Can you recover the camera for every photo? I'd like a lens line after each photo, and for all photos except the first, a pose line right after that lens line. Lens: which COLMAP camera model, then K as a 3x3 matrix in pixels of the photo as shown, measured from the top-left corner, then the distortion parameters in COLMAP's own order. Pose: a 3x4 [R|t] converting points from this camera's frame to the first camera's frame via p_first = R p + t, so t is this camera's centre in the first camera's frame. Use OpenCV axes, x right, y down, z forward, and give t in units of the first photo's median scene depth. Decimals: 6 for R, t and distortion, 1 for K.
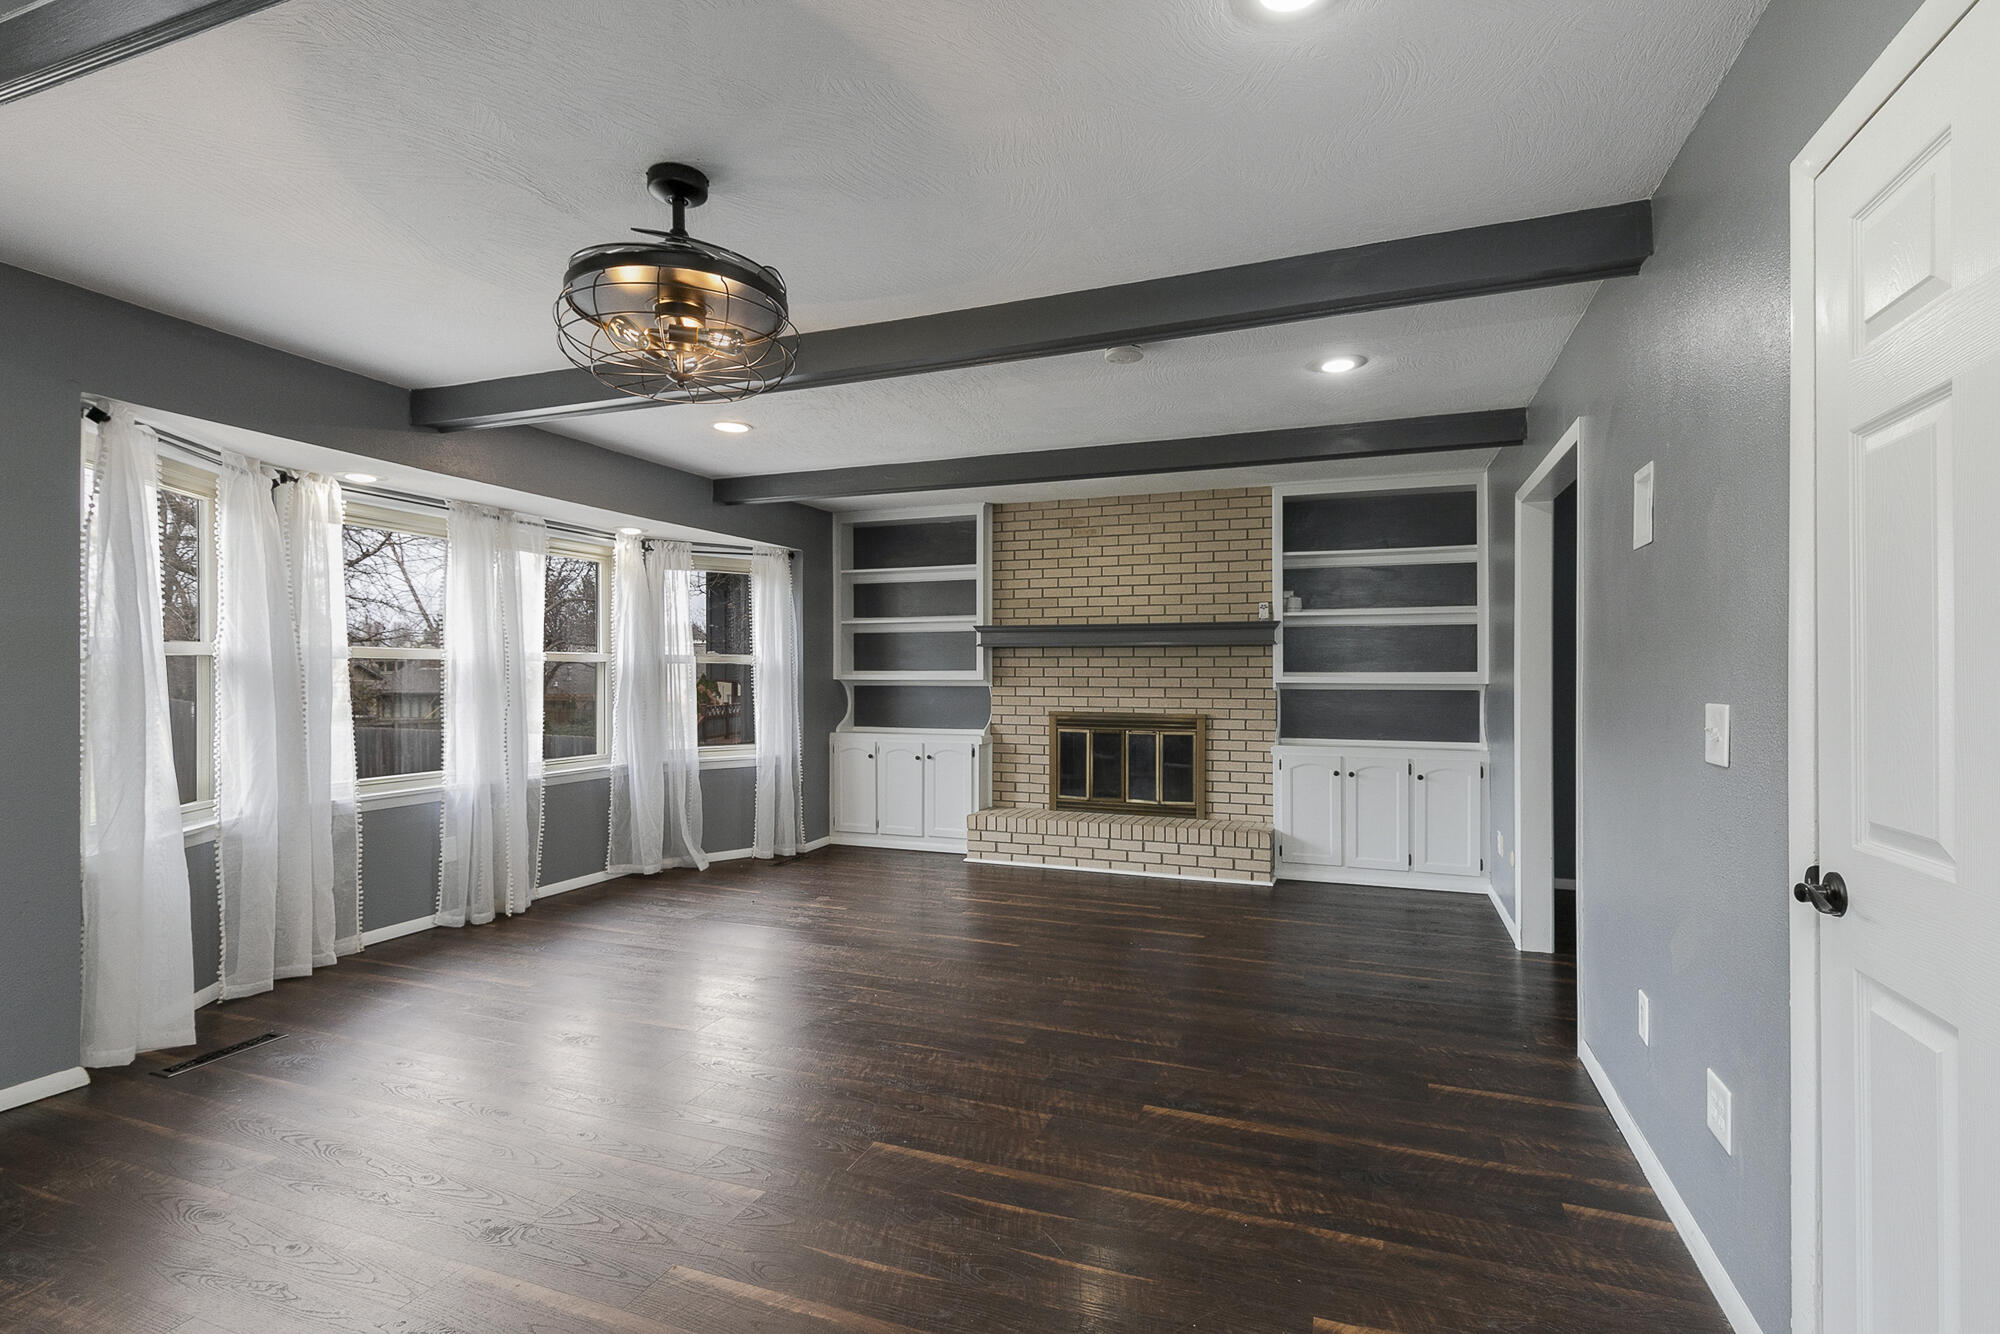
lens RADIAL K [[935.3, 0, 986.6], [0, 935.3, 668.9], [0, 0, 1]] dist [-0.003646, -0.000576]
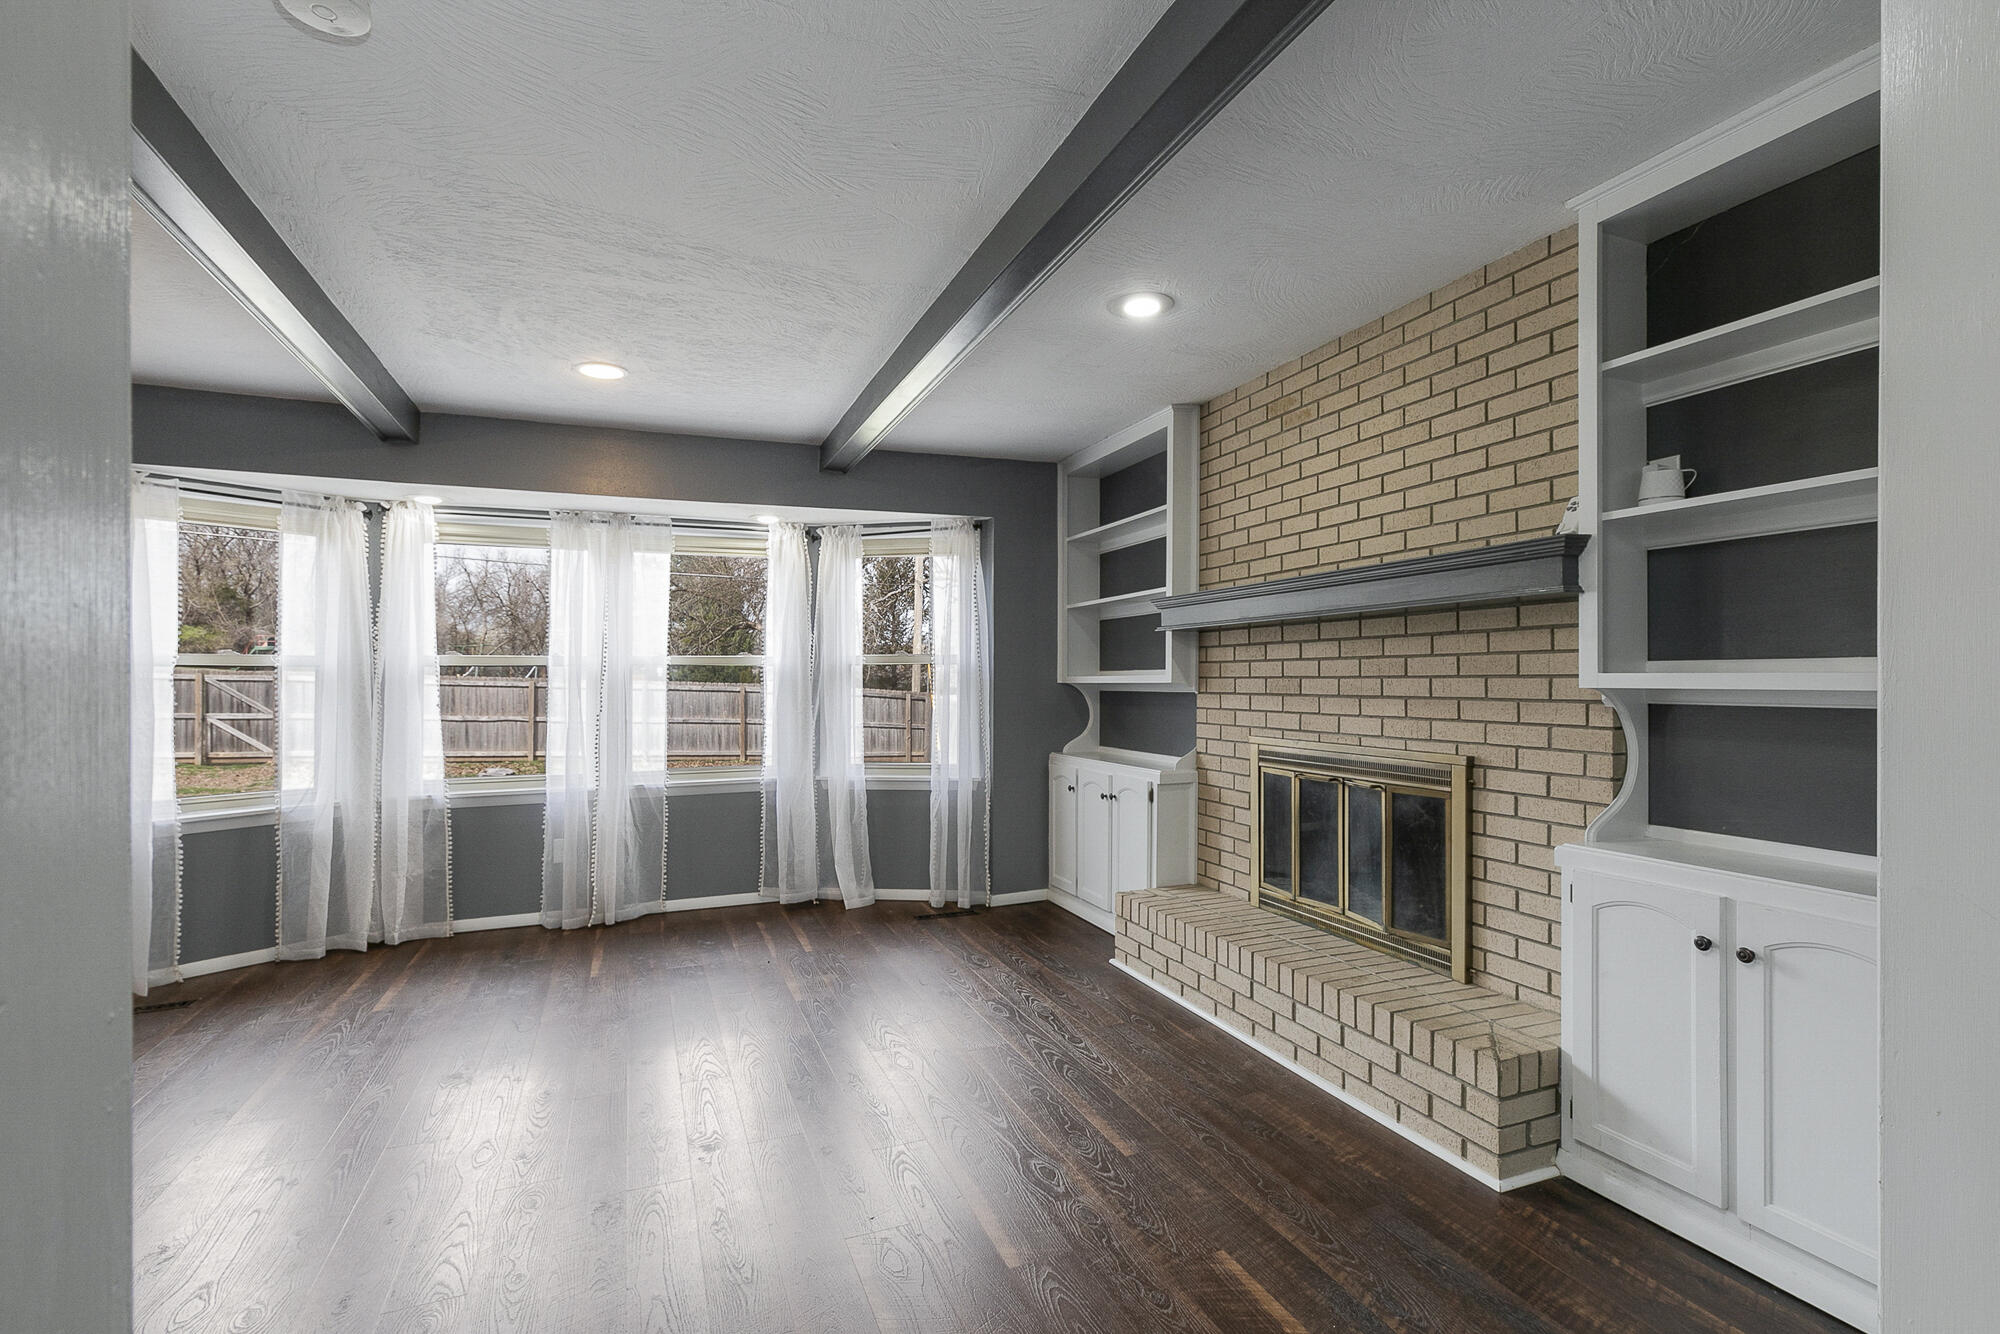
lens RADIAL K [[935.3, 0, 1012.2], [0, 935.3, 672.6], [0, 0, 1]] dist [-0.003646, -0.000576]
pose [[0.696353, -0.011249, -0.717611, 0.399873], [0.012779, 0.999913, -0.003274, 0.005778], [0.717586, -0.006890, 0.696436, 0.505255]]
